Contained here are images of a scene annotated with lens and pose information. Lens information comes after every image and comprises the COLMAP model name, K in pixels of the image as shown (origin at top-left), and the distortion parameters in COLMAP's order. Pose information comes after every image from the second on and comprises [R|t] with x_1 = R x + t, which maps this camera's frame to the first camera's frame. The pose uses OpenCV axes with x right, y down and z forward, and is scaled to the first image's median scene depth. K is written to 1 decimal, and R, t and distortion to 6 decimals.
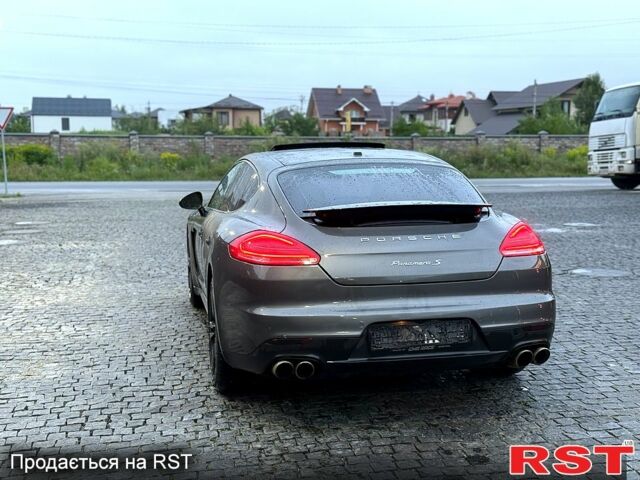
lens RADIAL K [[887.1, 0, 320.0], [0, 887.1, 240.0], [0, 0, 1]] dist [0.208848, -0.483348]
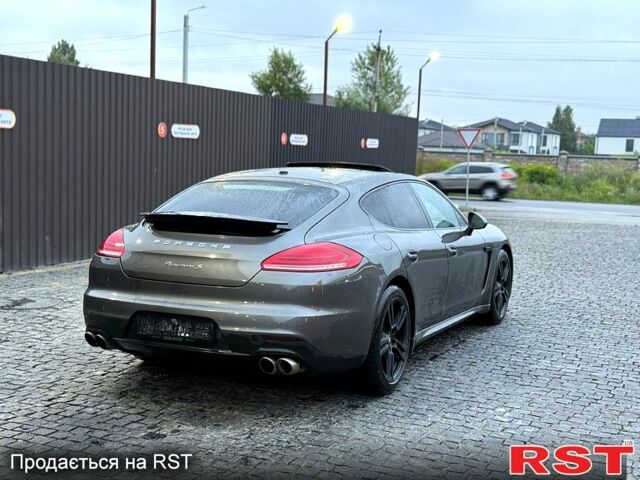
lens RADIAL K [[885.7, 0, 312.6], [0, 885.7, 239.8], [0, 0, 1]] dist [0.141175, -0.044018]
pose [[0.804369, 0.087346, -0.587674, 0.140748], [-0.100695, 0.994867, 0.010042, -0.005459], [0.585534, 0.051098, 0.809036, 0.024967]]
